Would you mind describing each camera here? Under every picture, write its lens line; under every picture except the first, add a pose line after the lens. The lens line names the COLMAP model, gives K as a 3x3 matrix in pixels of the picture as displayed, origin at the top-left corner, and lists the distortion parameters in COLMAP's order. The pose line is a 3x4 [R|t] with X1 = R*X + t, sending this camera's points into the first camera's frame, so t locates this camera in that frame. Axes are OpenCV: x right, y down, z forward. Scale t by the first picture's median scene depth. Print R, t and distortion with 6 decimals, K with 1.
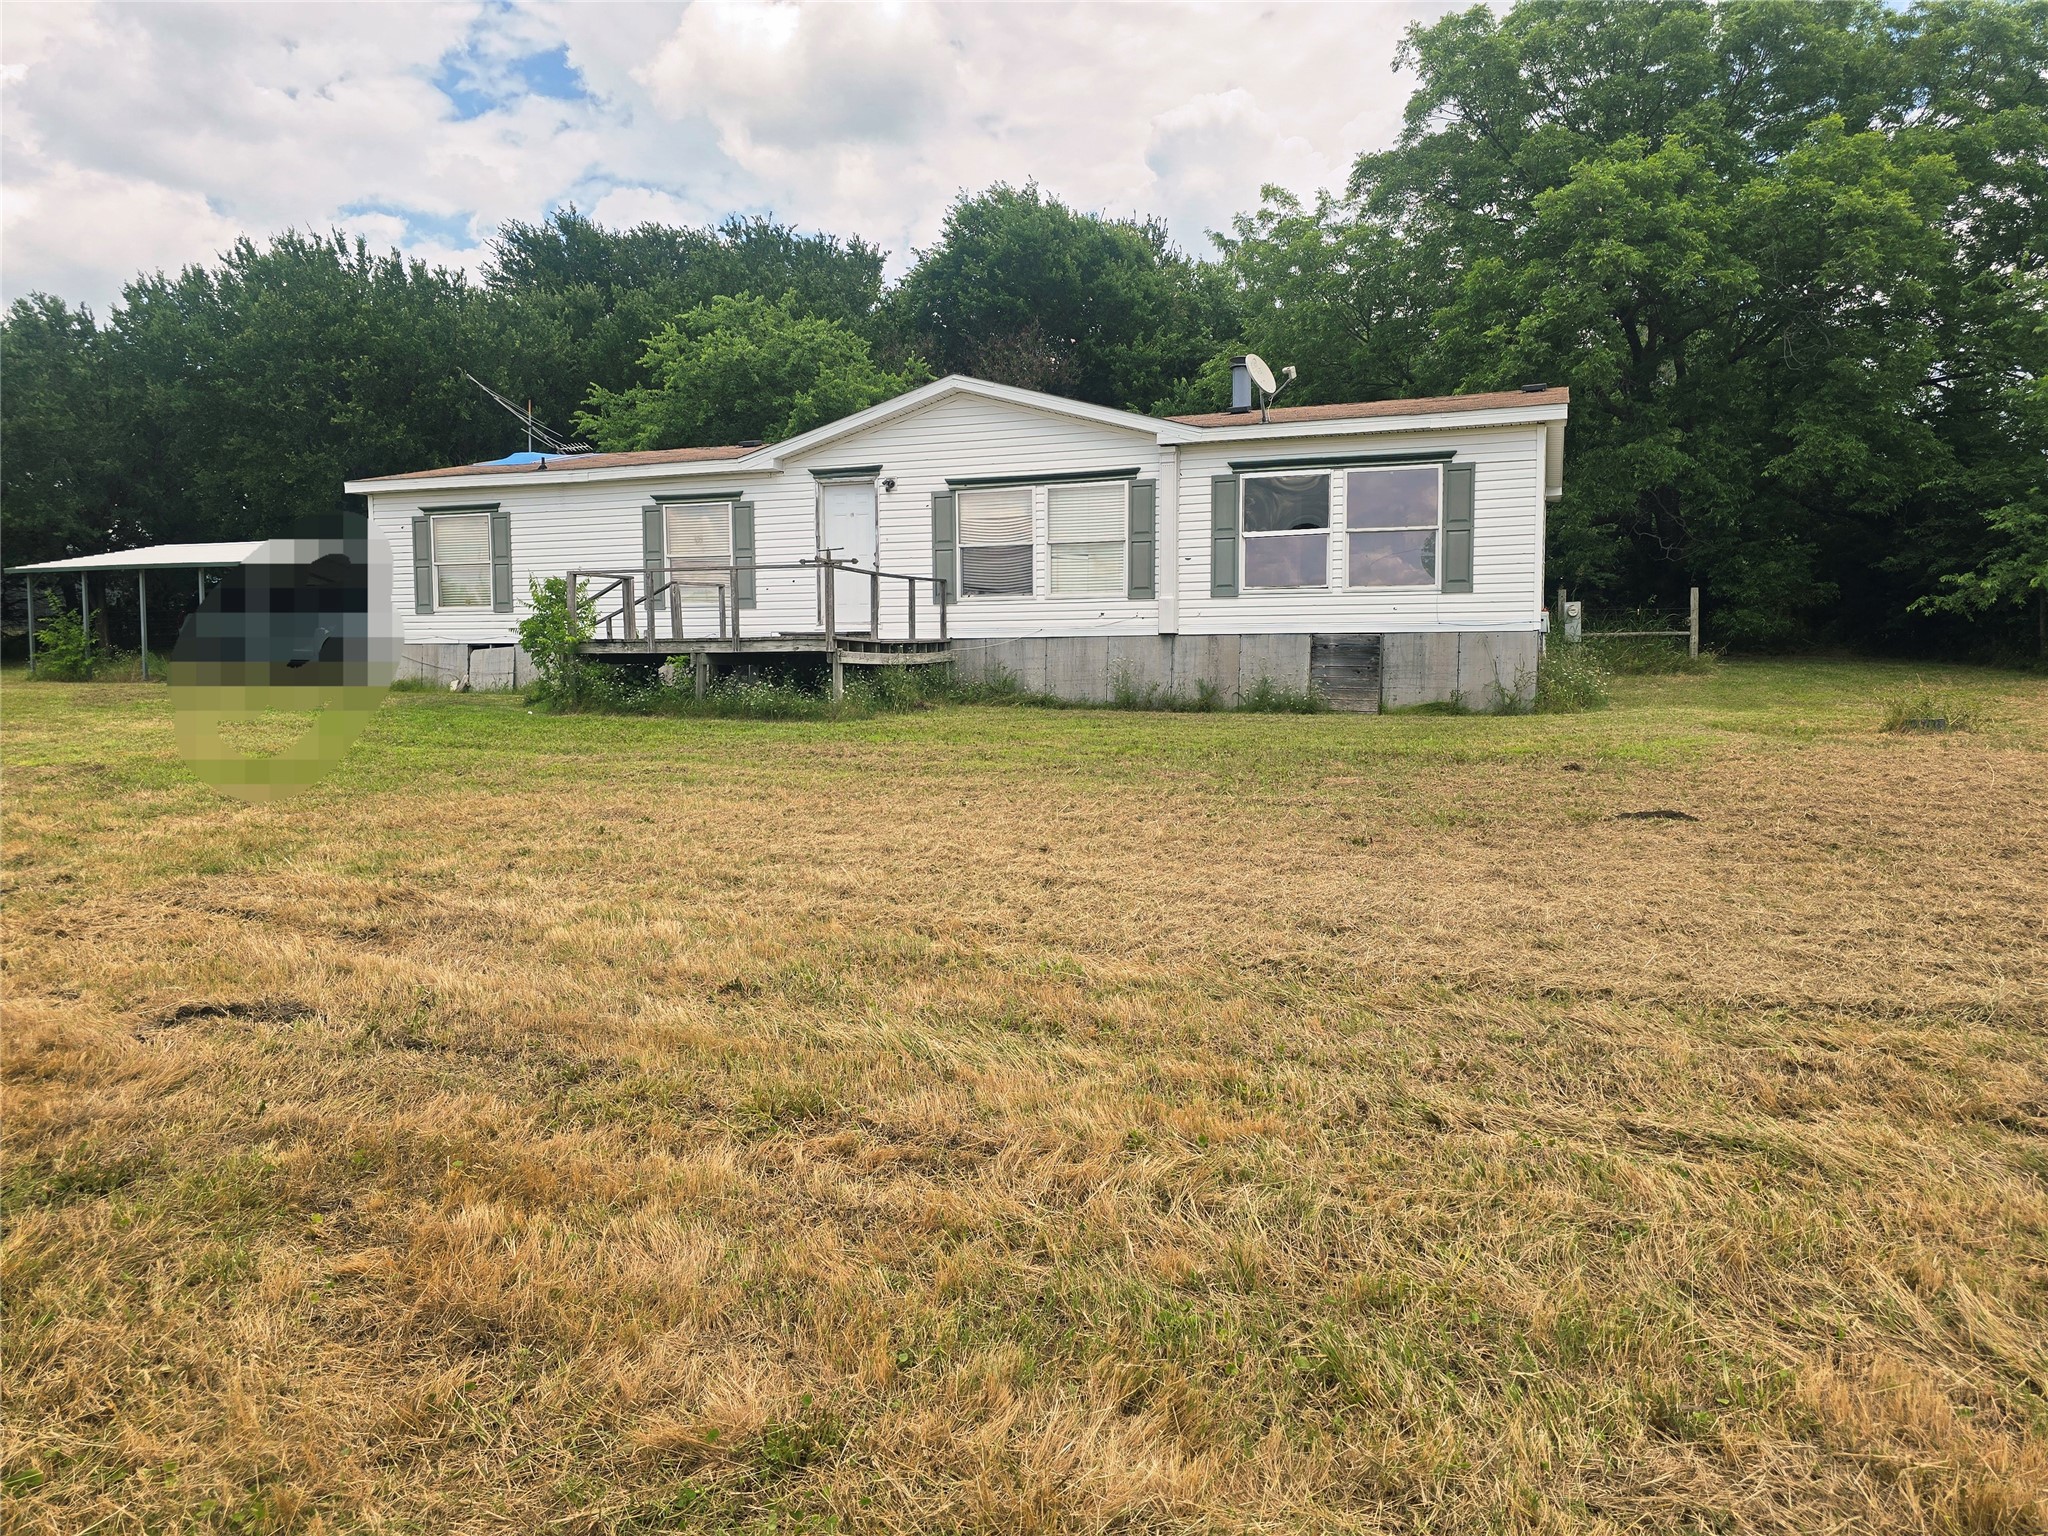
lens RADIAL K [[1383.7, 0, 1024.0], [0, 1383.7, 768.0], [0, 0, 1]] dist [0.134008, 0.000416]
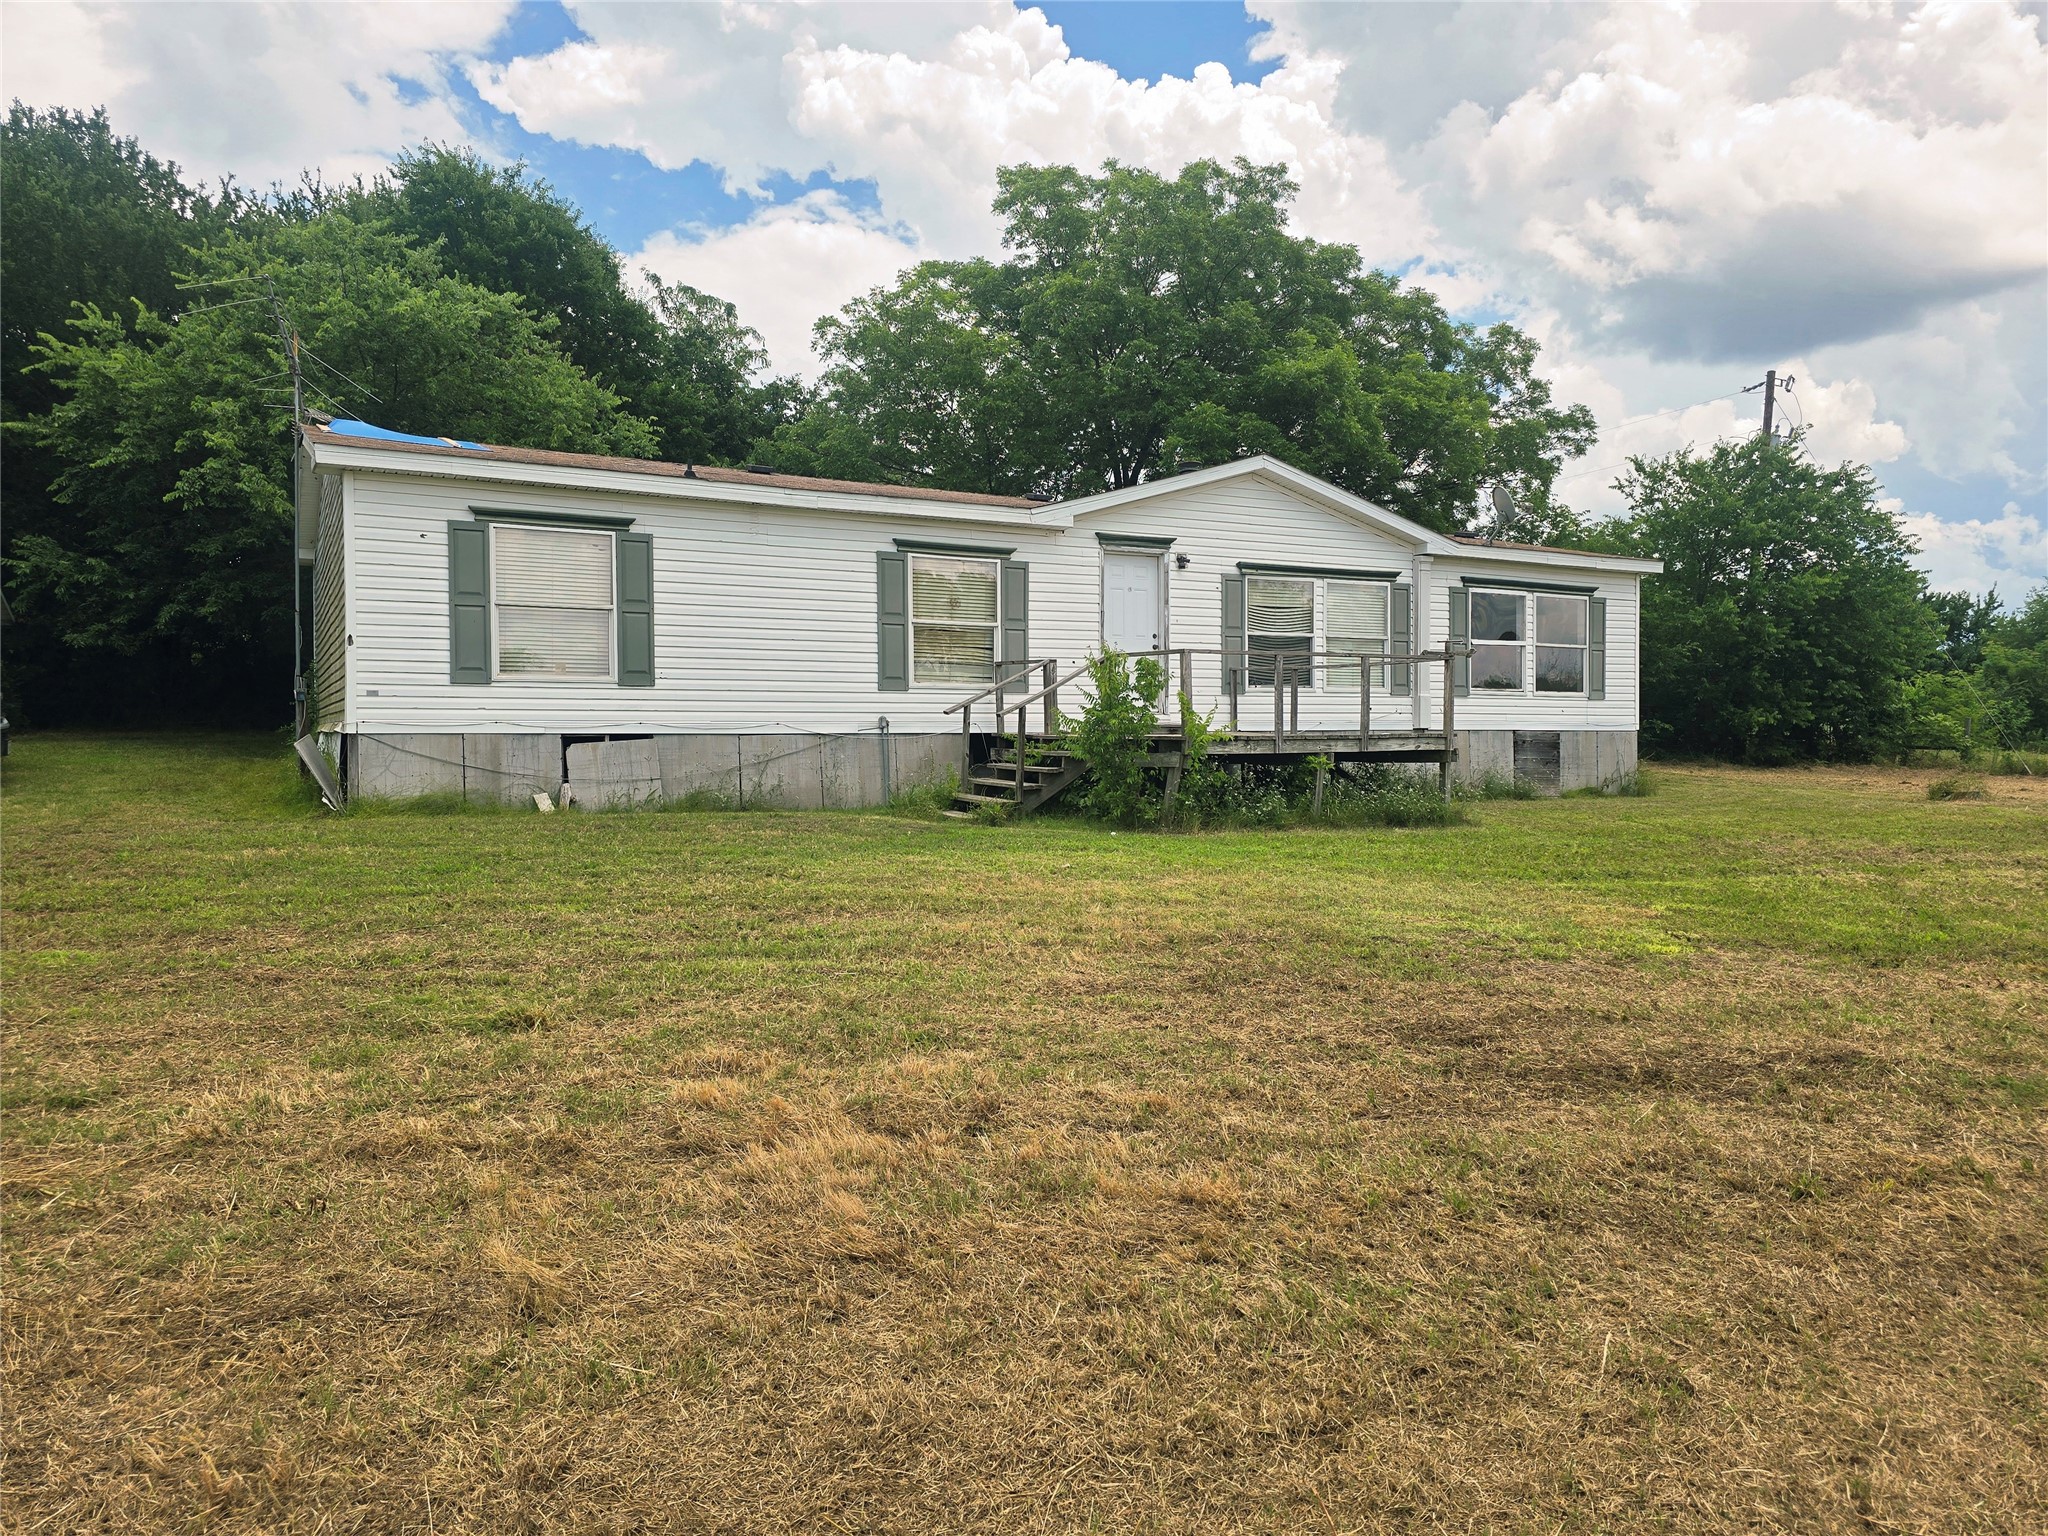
lens RADIAL K [[1362.8, 0, 1024.0], [0, 1362.8, 768.0], [0, 0, 1]] dist [0.172705, -0.000343]
pose [[0.635677, -0.016311, 0.771783, -0.871127], [0.055905, 0.998124, -0.024952, -0.054935], [-0.769928, 0.059008, 0.635396, 0.538263]]
